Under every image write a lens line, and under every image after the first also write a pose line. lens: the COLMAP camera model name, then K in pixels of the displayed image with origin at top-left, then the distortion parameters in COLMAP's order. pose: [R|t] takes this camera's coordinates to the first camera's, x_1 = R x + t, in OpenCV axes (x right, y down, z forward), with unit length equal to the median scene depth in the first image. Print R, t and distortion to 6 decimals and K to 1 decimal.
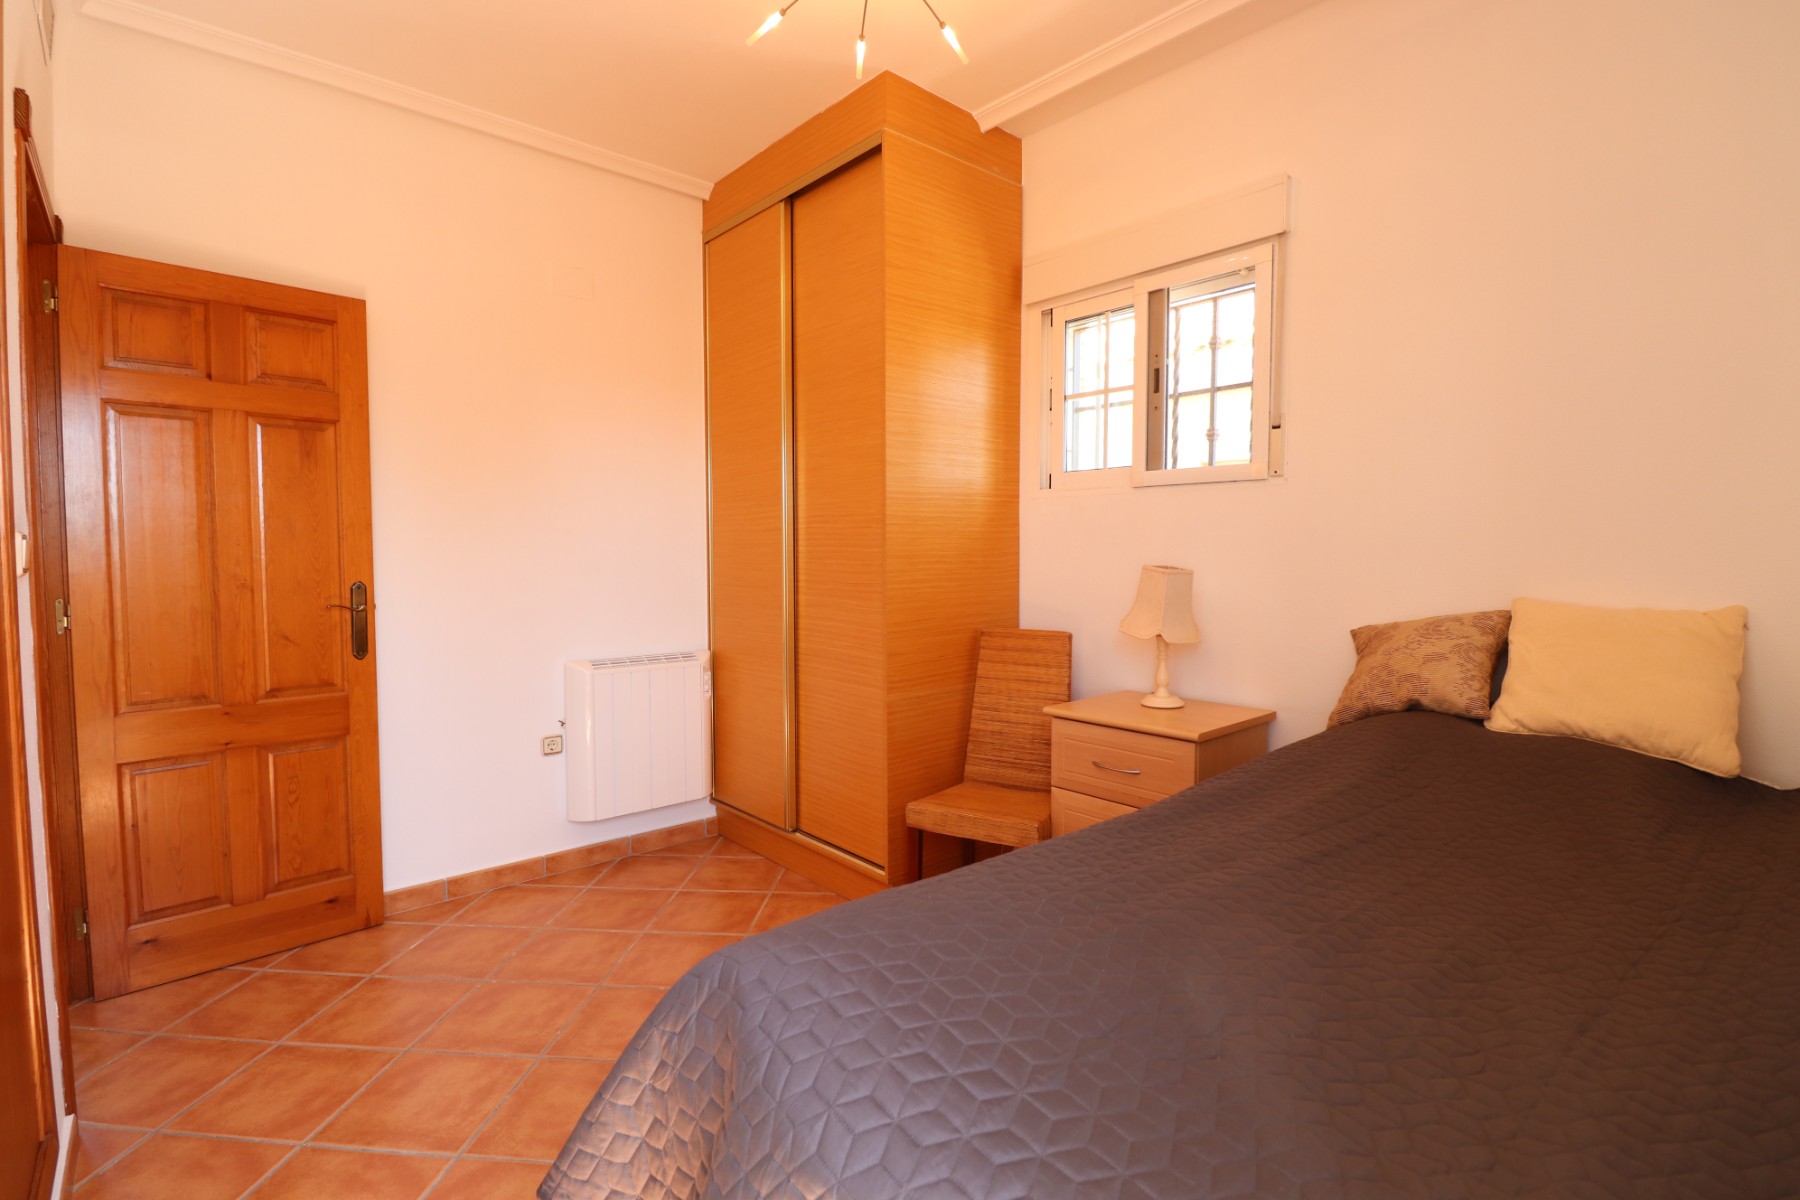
lens RADIAL K [[841.2, 0, 905.3], [0, 841.2, 598.5], [0, 0, 1]] dist [-0.003990, -0.008928]
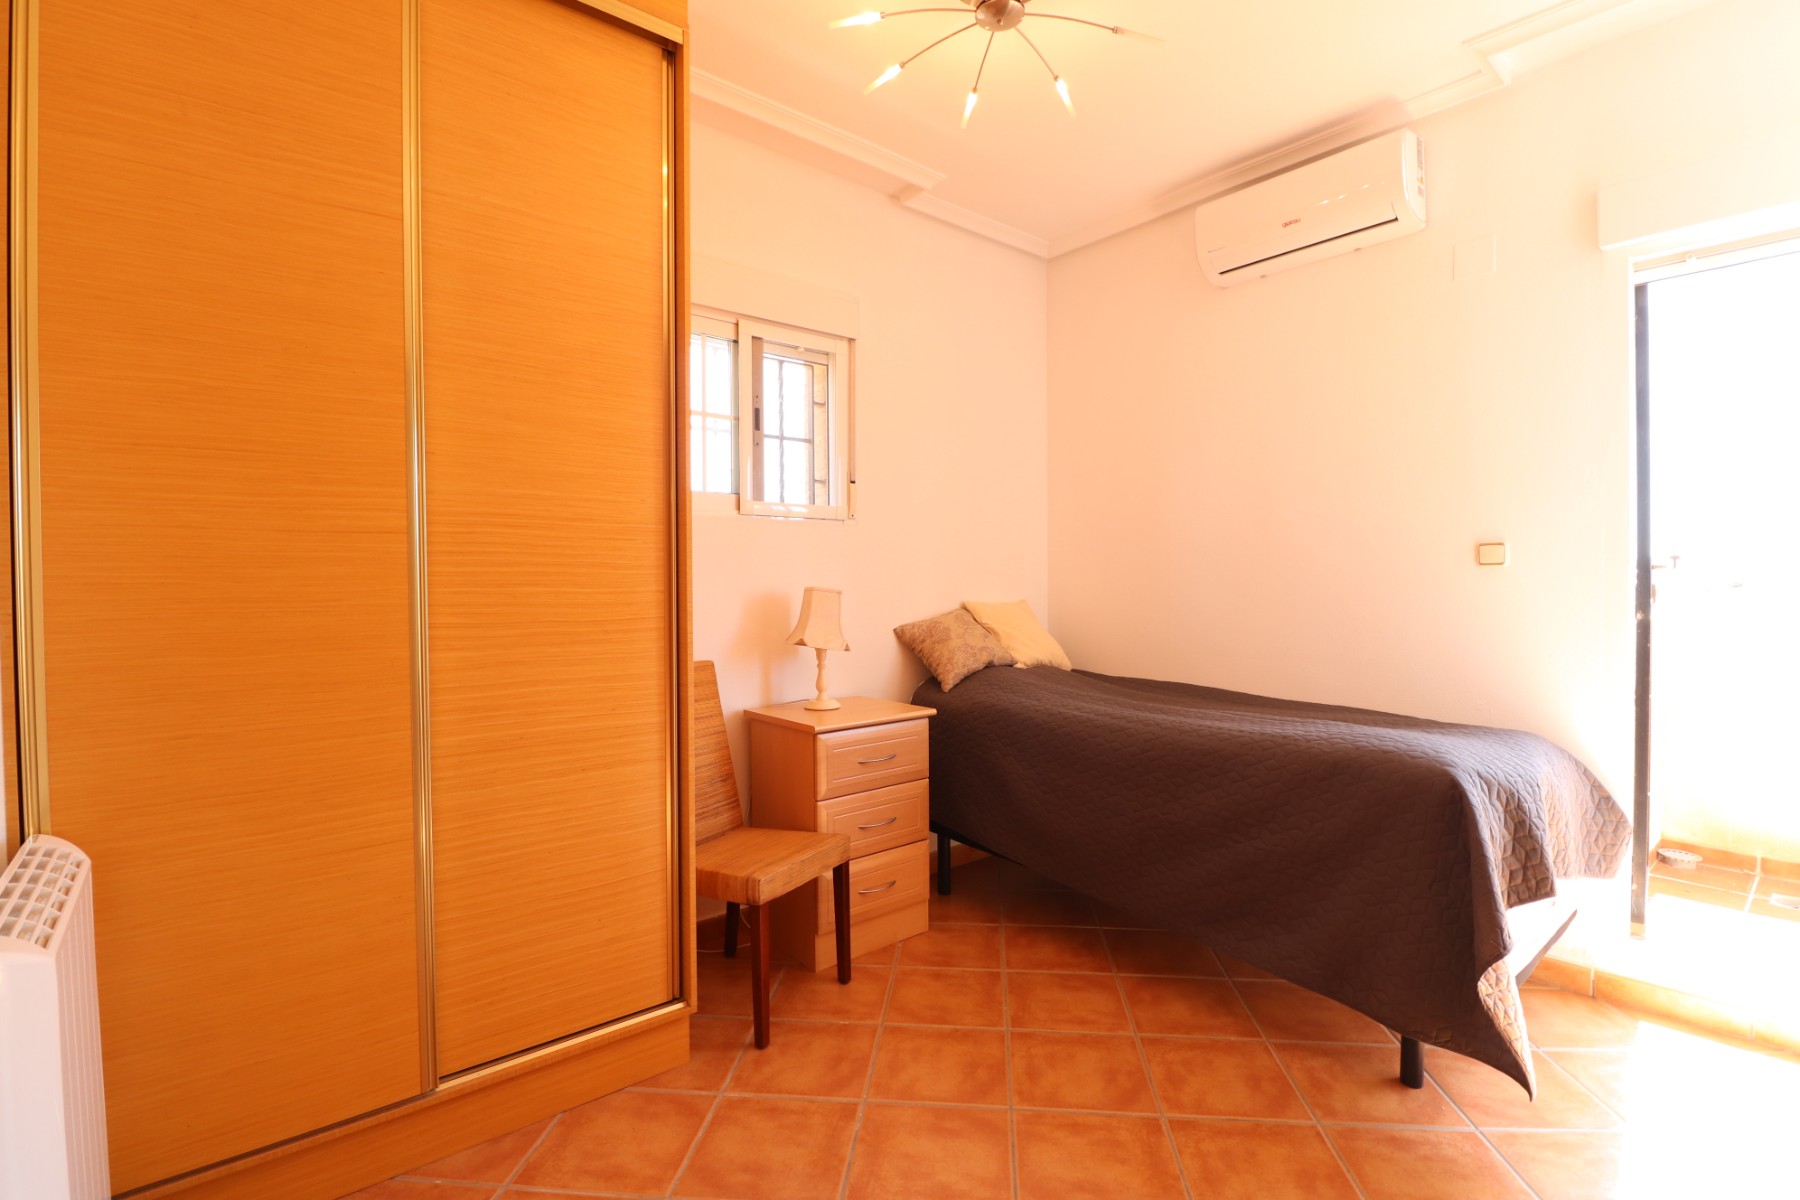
lens RADIAL K [[841.2, 0, 905.4], [0, 841.2, 593.9], [0, 0, 1]] dist [-0.003990, -0.008928]
pose [[0.024712, -0.017035, 0.999549, -0.817151], [0.060392, 0.998054, 0.015516, -0.039203], [-0.997869, 0.059982, 0.025693, 0.818722]]
